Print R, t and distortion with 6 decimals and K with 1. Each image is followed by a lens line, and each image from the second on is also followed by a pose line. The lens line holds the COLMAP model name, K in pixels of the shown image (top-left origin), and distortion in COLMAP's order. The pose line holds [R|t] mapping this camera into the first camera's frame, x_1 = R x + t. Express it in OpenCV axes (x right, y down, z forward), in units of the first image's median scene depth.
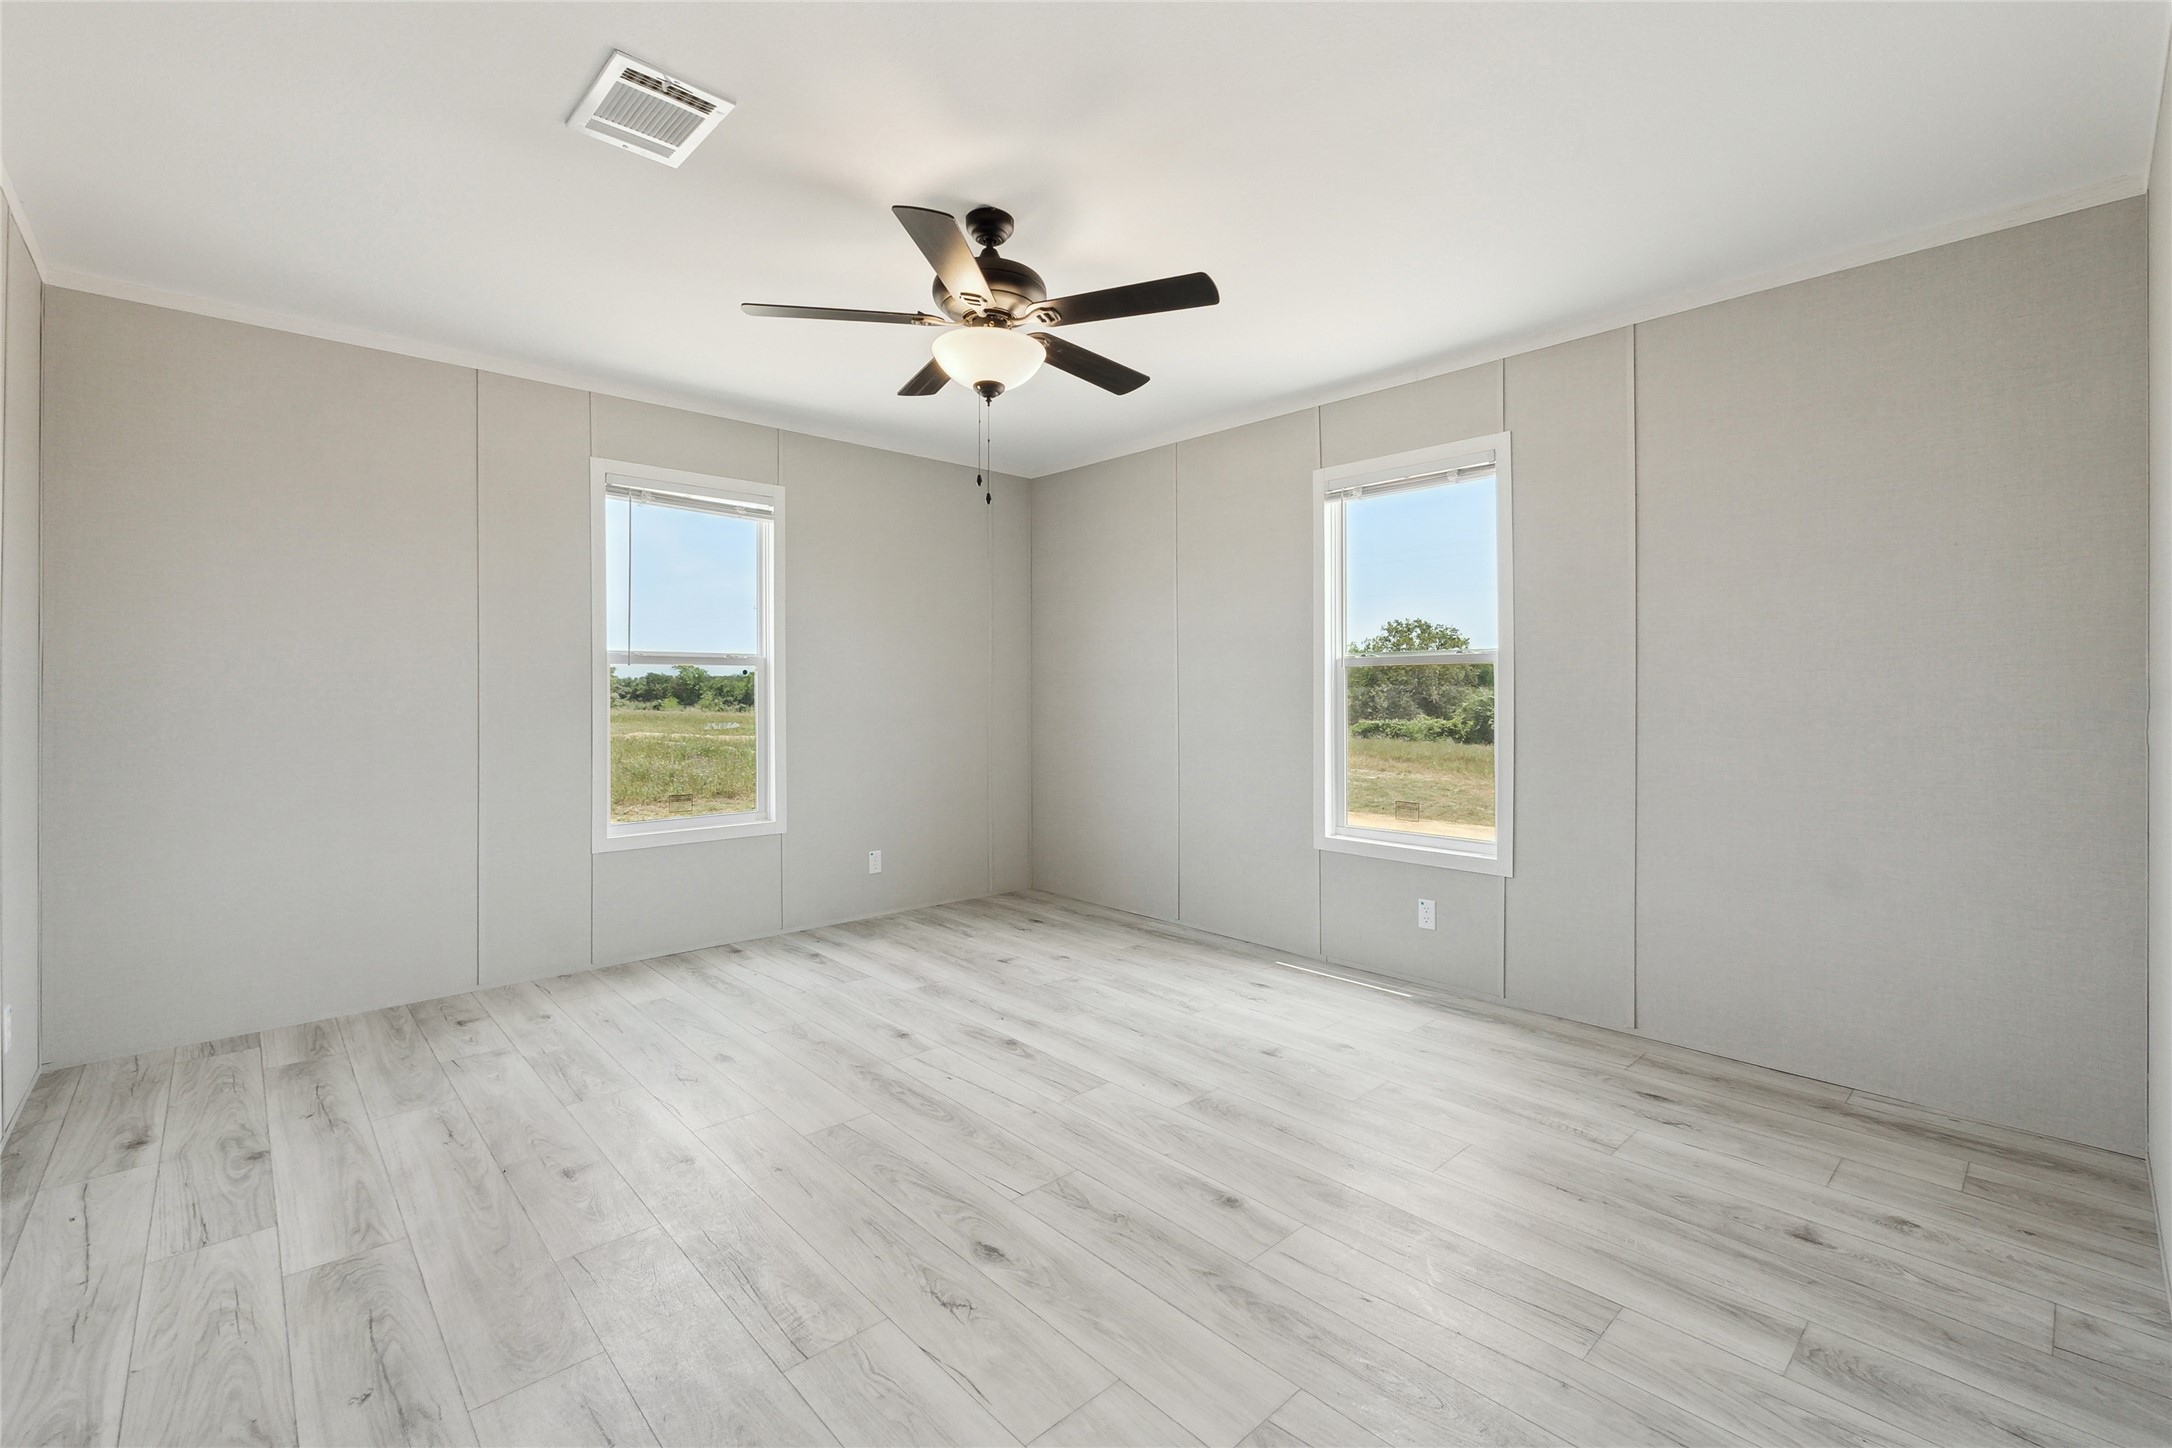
lens RADIAL K [[942.2, 0, 1094.4], [0, 942.2, 694.7], [0, 0, 1]] dist [-0.008592, 0.001072]
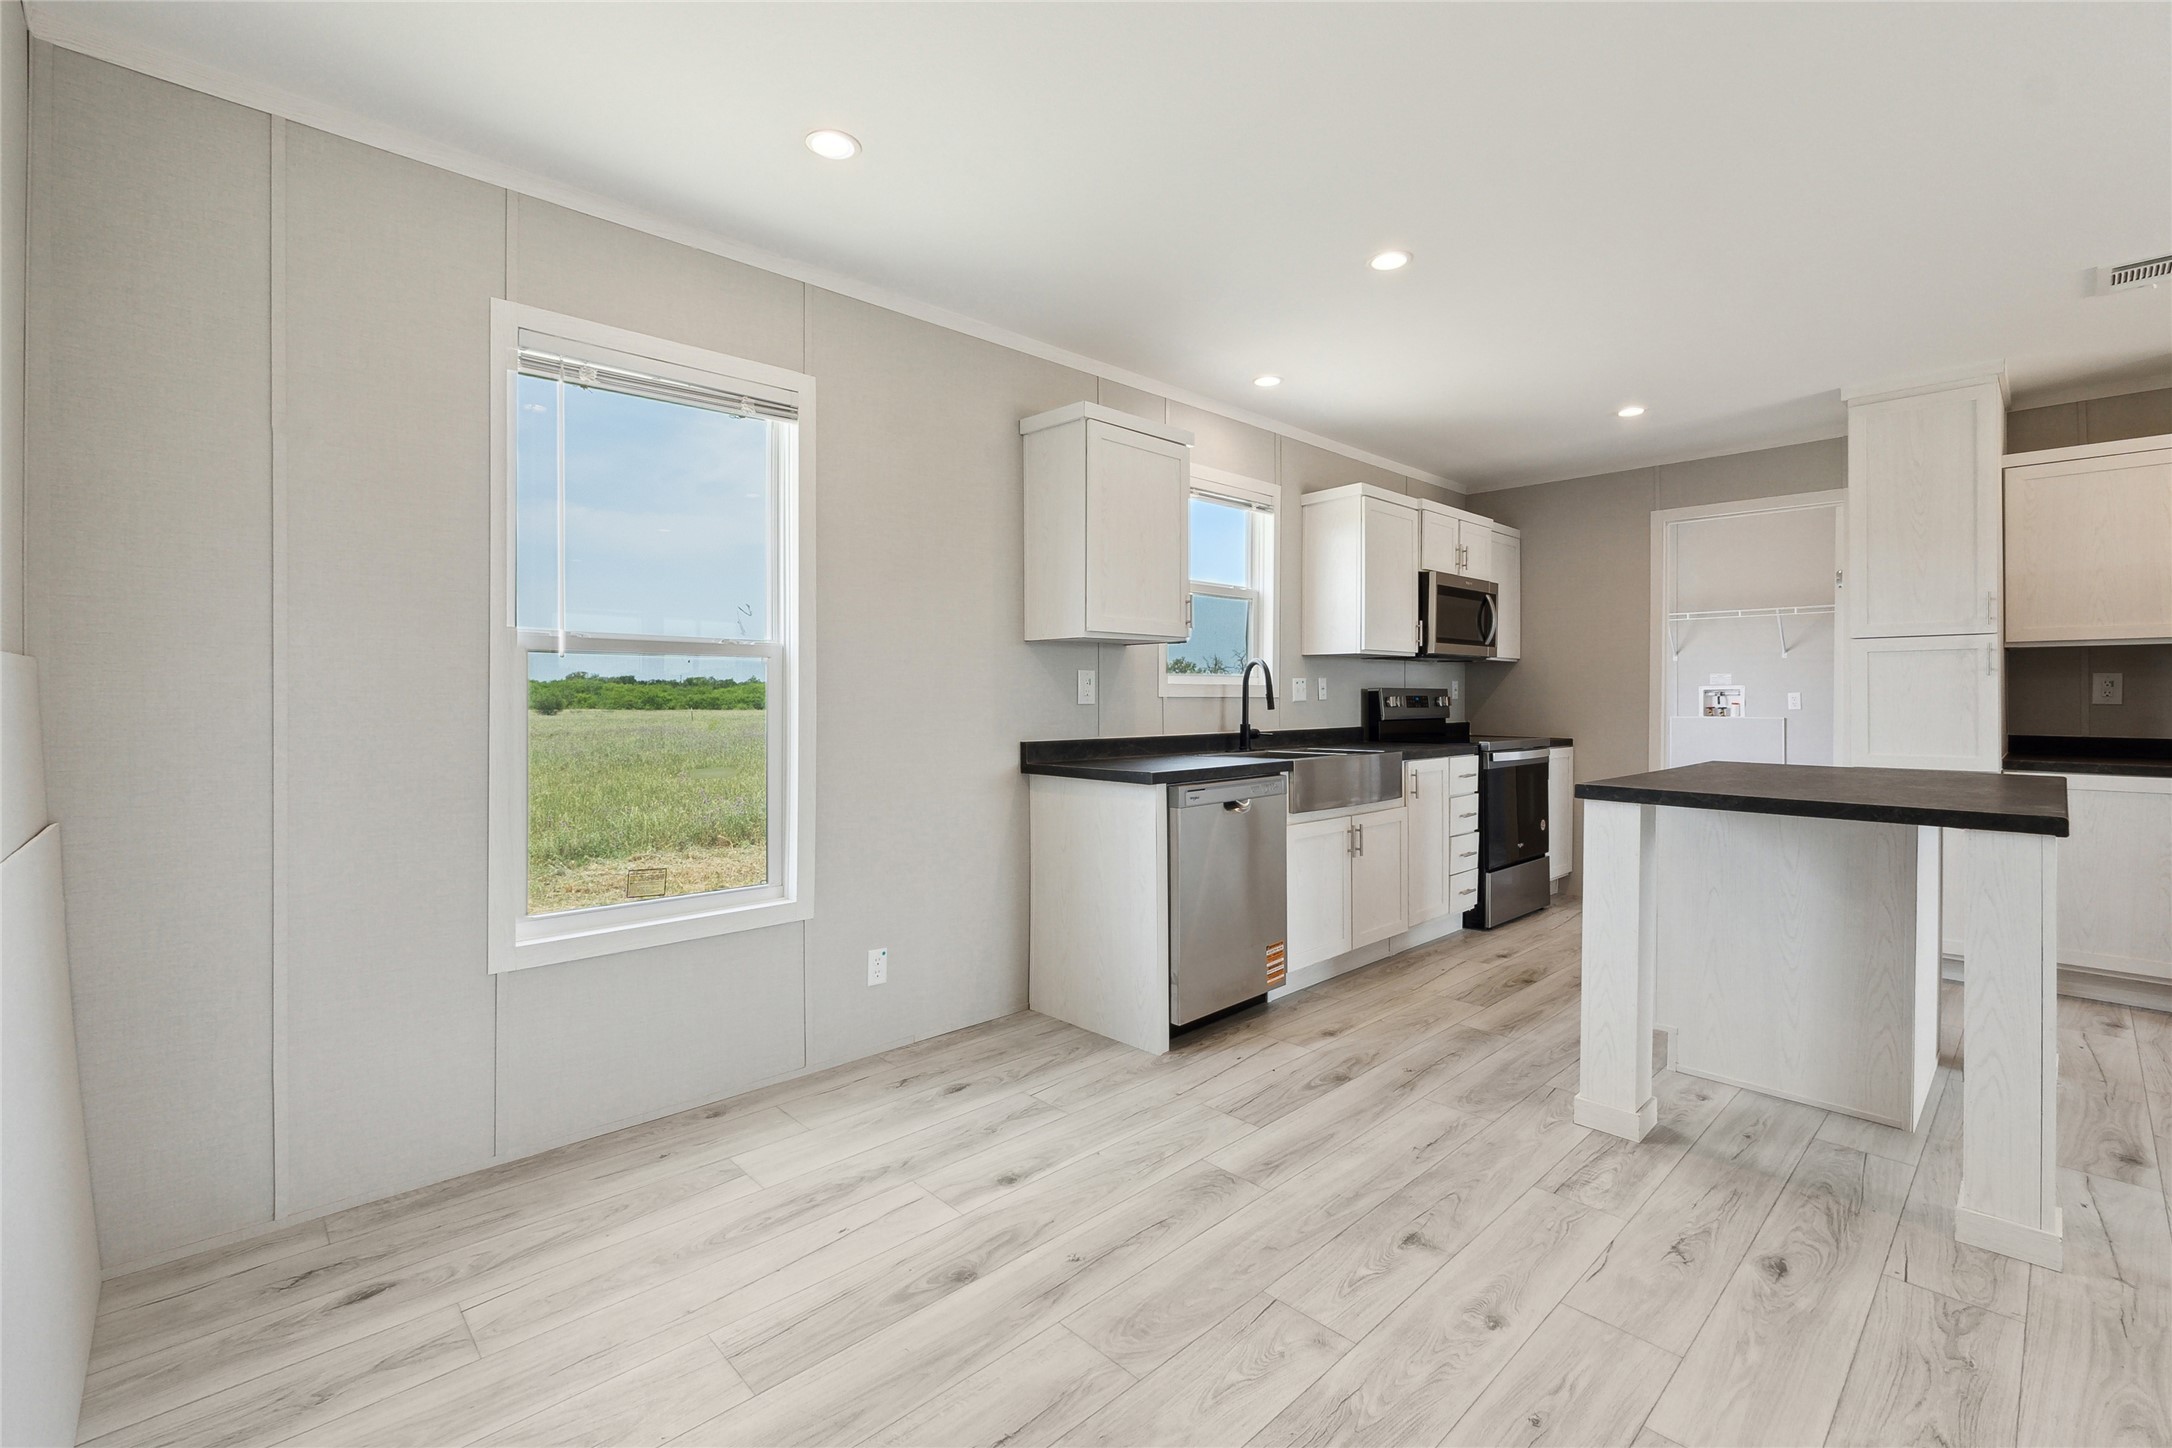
lens RADIAL K [[942.2, 0, 1087.4], [0, 942.2, 683.4], [0, 0, 1]] dist [-0.008592, 0.001072]
pose [[-0.001768, -0.011074, -0.999937, 0.604738], [-0.000879, 0.999938, -0.011073, -0.005133], [0.999998, 0.000860, -0.001778, 1.258430]]
